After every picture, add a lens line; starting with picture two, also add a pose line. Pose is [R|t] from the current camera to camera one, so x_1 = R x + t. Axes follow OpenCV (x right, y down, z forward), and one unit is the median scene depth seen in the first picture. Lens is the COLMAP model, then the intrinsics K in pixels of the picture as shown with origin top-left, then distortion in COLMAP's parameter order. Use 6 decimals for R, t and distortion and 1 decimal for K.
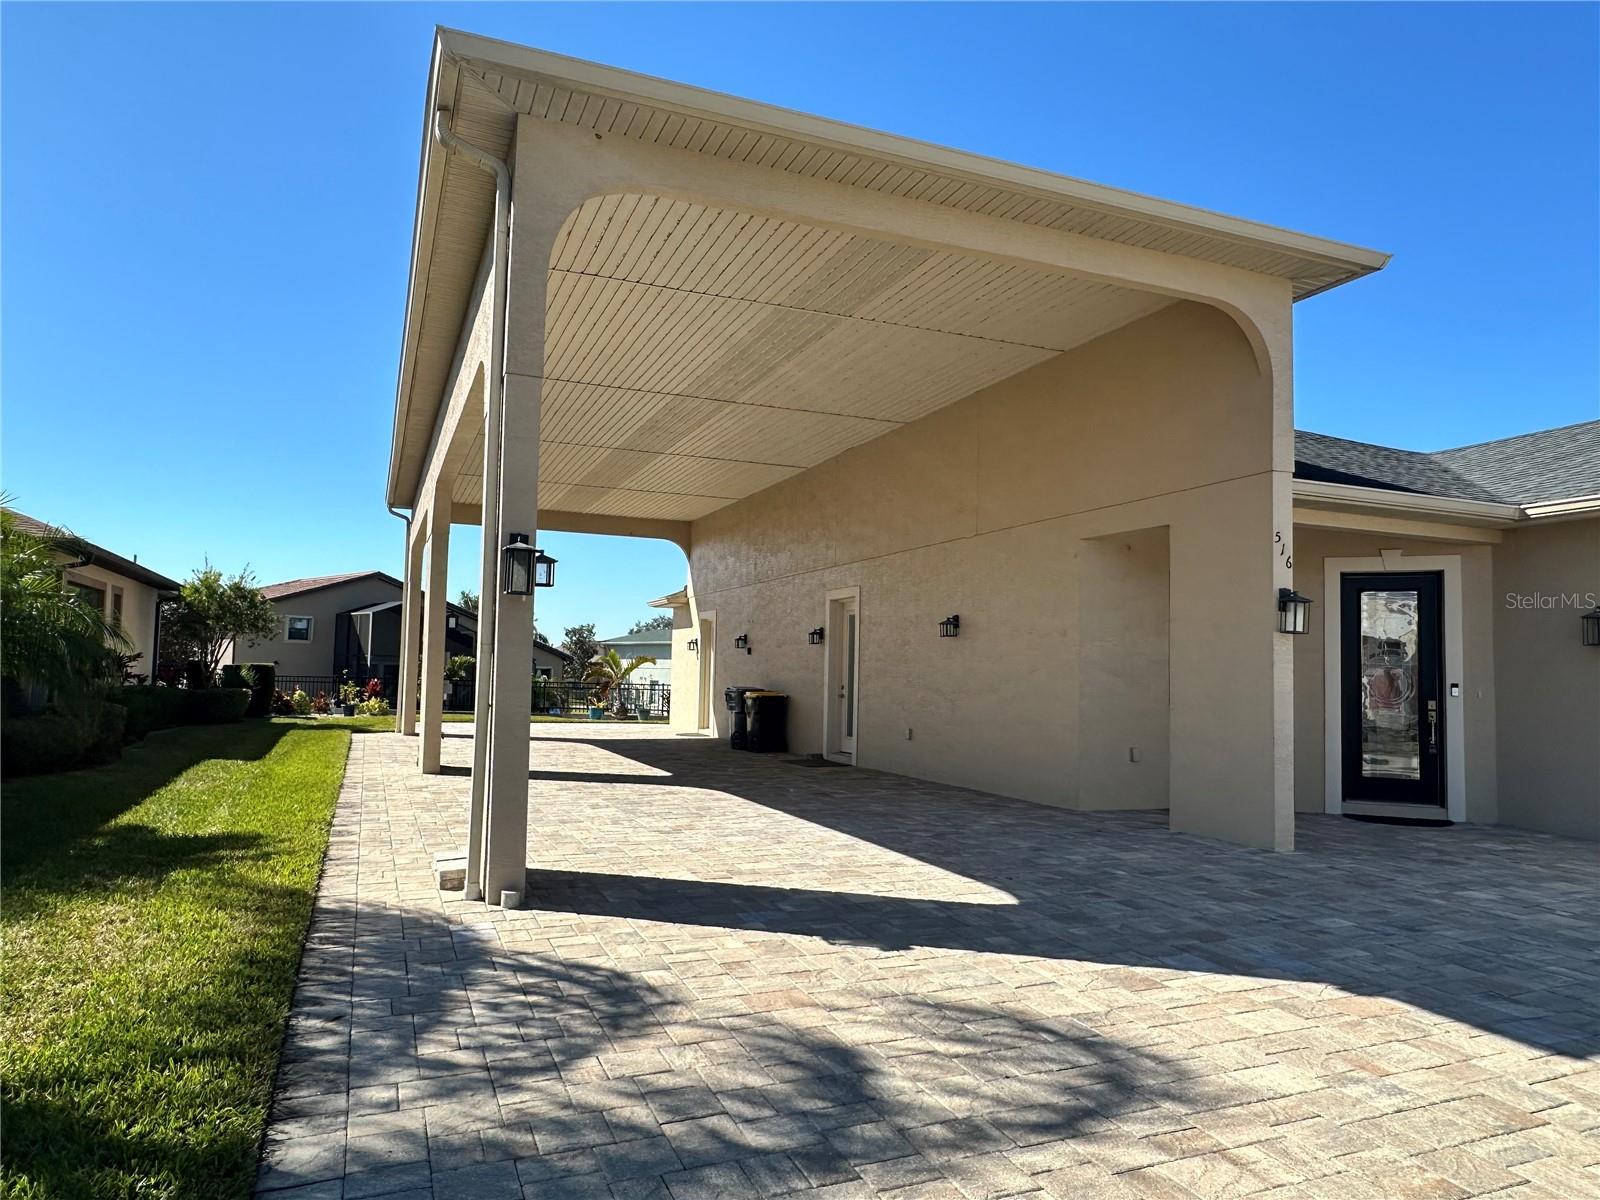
lens RADIAL K [[1056.4, 0, 800.0], [0, 1056.4, 600.0], [0, 0, 1]] dist [-0.003943, -0.001560]
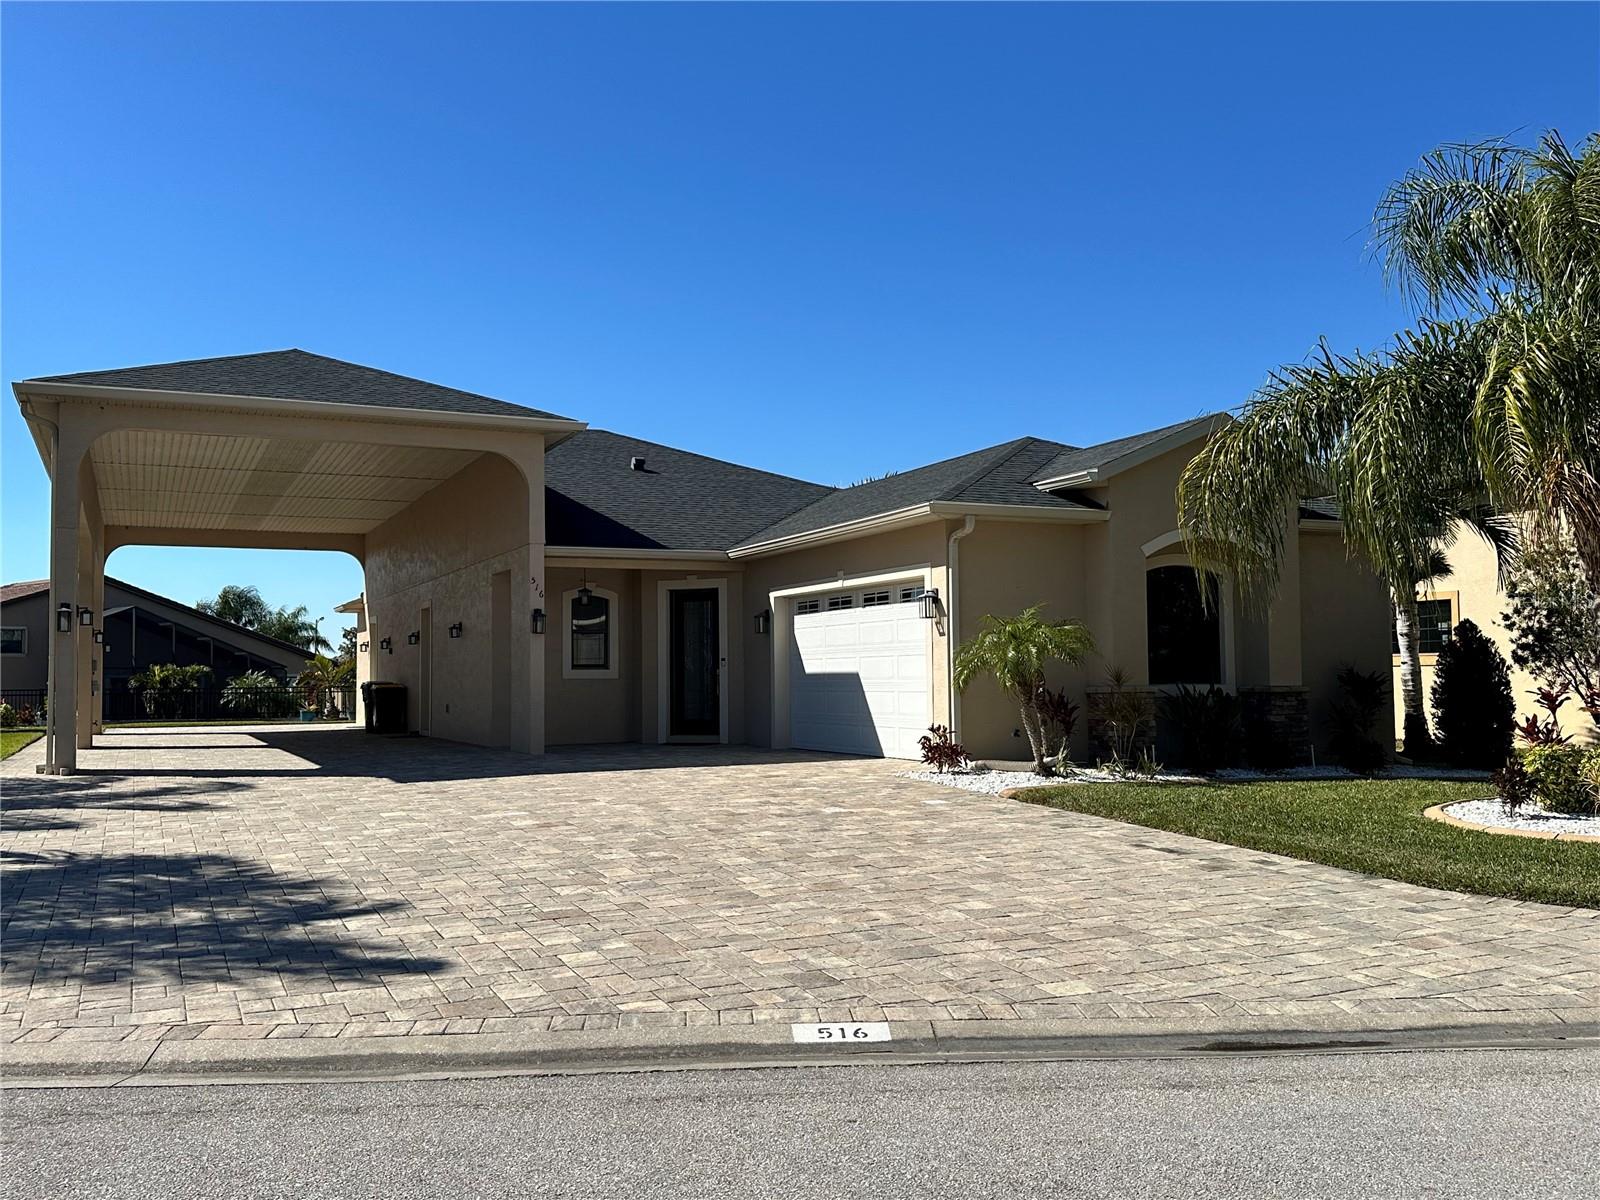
lens RADIAL K [[1416.8, 0, 800.0], [0, 1416.8, 600.0], [0, 0, 1]] dist [0.097810, -0.149570]
pose [[0.998328, -0.031046, 0.048757, 0.627398], [0.030188, 0.999378, 0.018225, -0.045123], [-0.049293, -0.016722, 0.998644, -1.153116]]
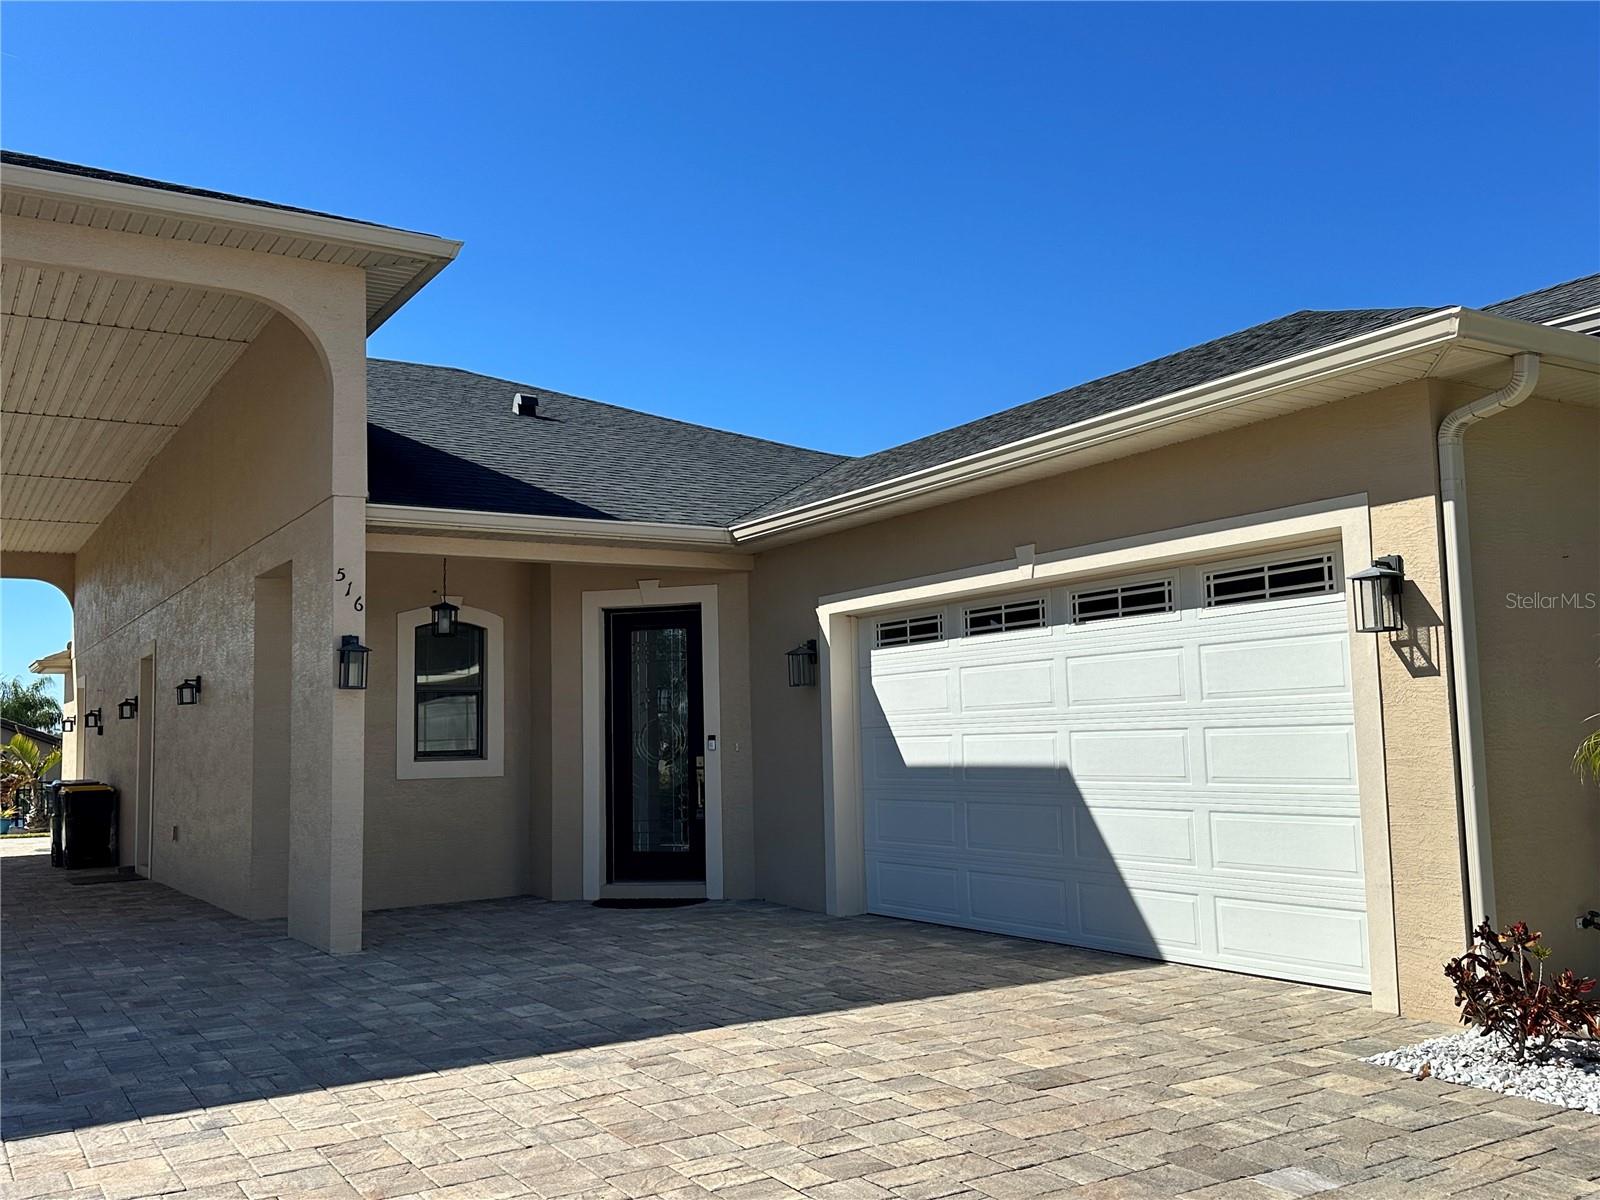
lens RADIAL K [[1416.8, 0, 800.0], [0, 1416.8, 600.0], [0, 0, 1]] dist [0.097810, -0.149570]
pose [[0.983561, -0.029821, 0.178097, 0.484275], [0.035173, 0.999017, -0.026974, 0.003168], [-0.177117, 0.032794, 0.983643, -0.141831]]
